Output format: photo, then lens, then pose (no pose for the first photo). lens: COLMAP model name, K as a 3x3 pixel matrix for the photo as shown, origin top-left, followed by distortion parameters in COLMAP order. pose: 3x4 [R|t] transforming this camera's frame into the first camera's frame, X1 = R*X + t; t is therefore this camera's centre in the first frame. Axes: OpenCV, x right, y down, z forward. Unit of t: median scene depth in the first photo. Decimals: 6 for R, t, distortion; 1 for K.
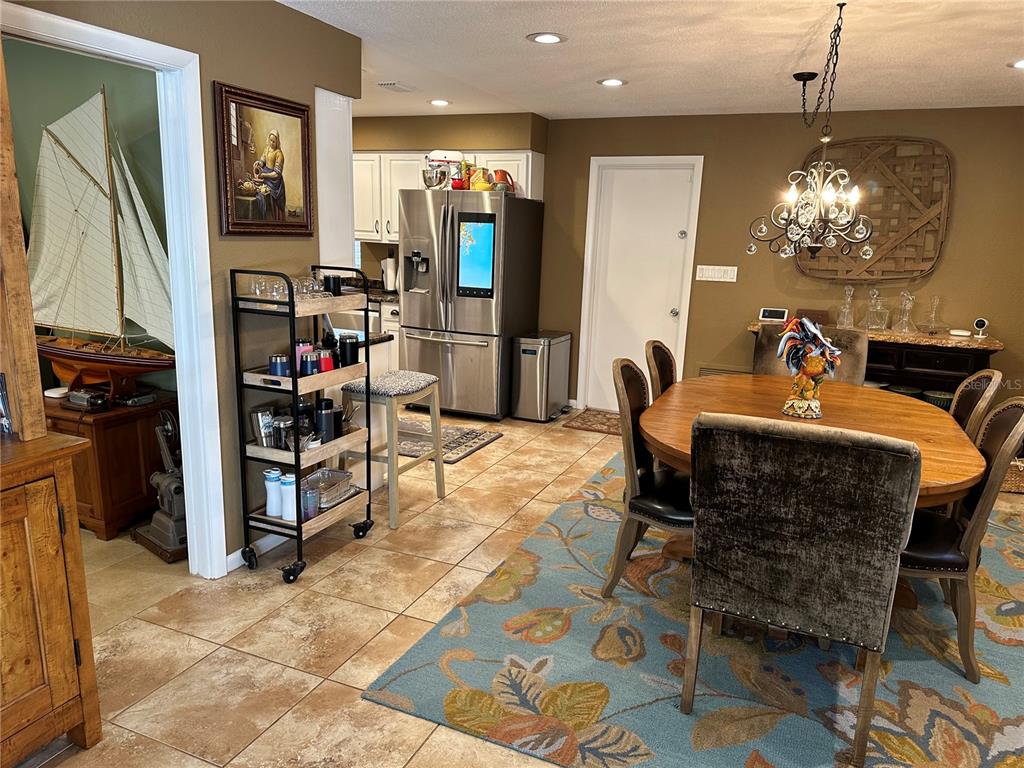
lens RADIAL K [[706.2, 0, 513.8], [0, 706.2, 393.0], [0, 0, 1]] dist [0.040028, -0.052758]
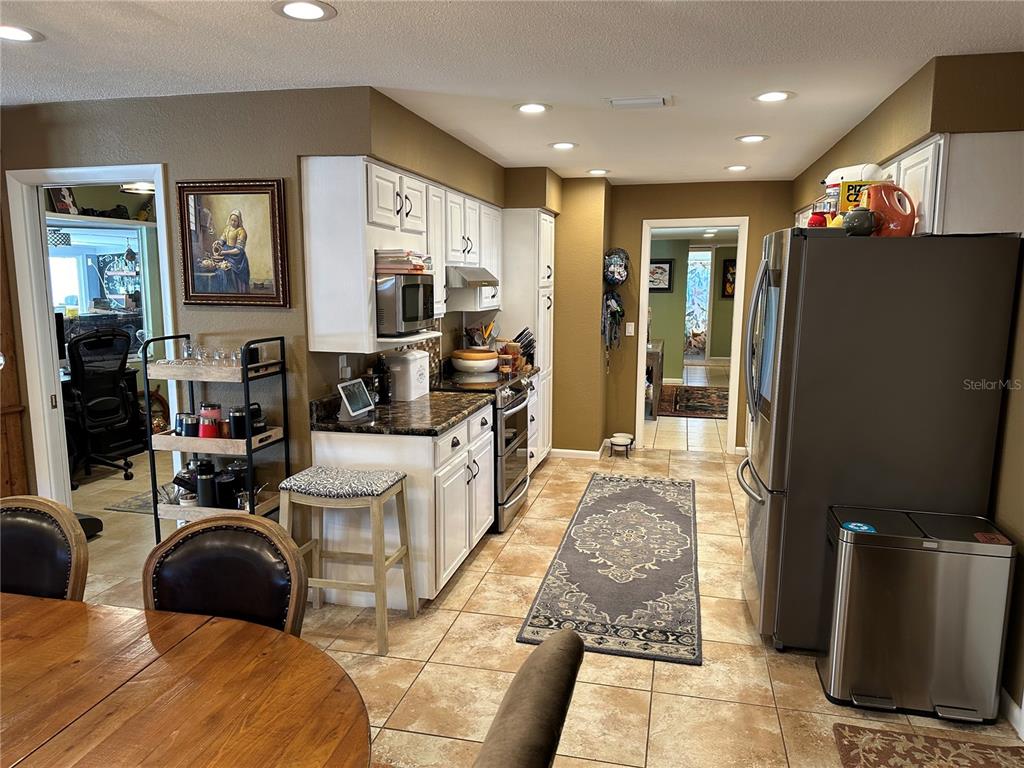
lens RADIAL K [[706.2, 0, 515.2], [0, 706.2, 387.3], [0, 0, 1]] dist [0.040028, -0.052758]
pose [[0.194952, 0.119785, -0.973471, 0.819653], [-0.219149, 0.972742, 0.075808, -0.281694], [0.956016, 0.198556, 0.215889, 1.217480]]
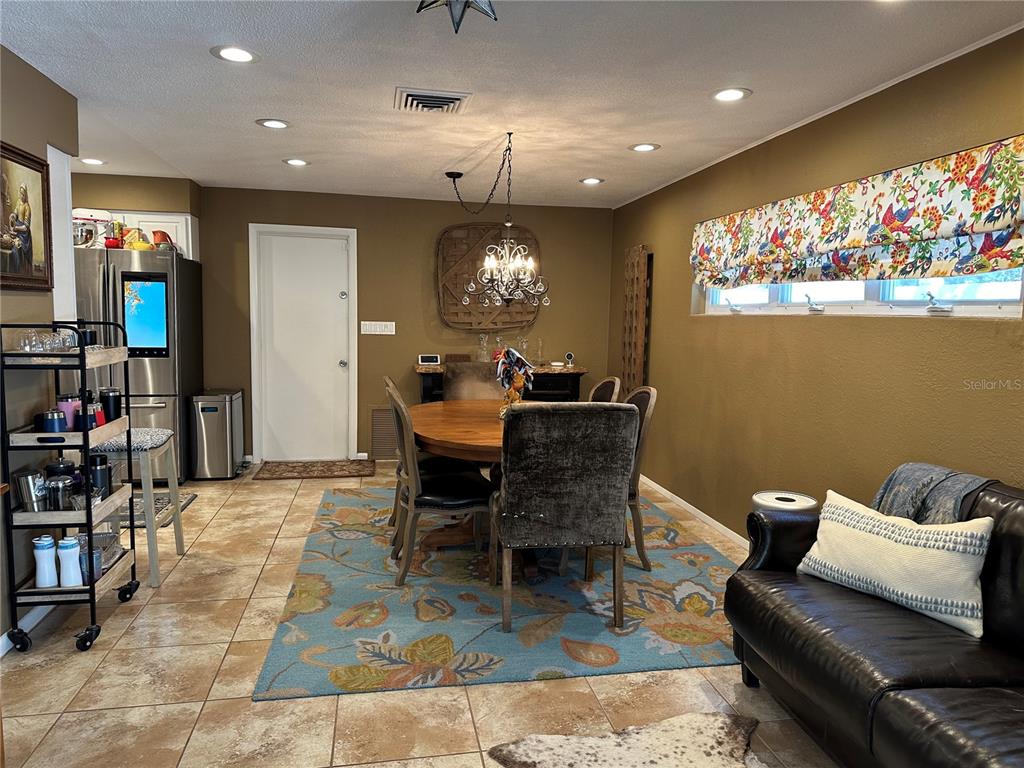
lens RADIAL K [[706.2, 0, 519.9], [0, 706.2, 379.9], [0, 0, 1]] dist [0.040028, -0.052758]
pose [[0.824478, -0.069573, 0.561601, -0.339590], [0.131492, 0.988804, -0.070546, 0.053675], [-0.550405, 0.132009, 0.824396, -0.139457]]
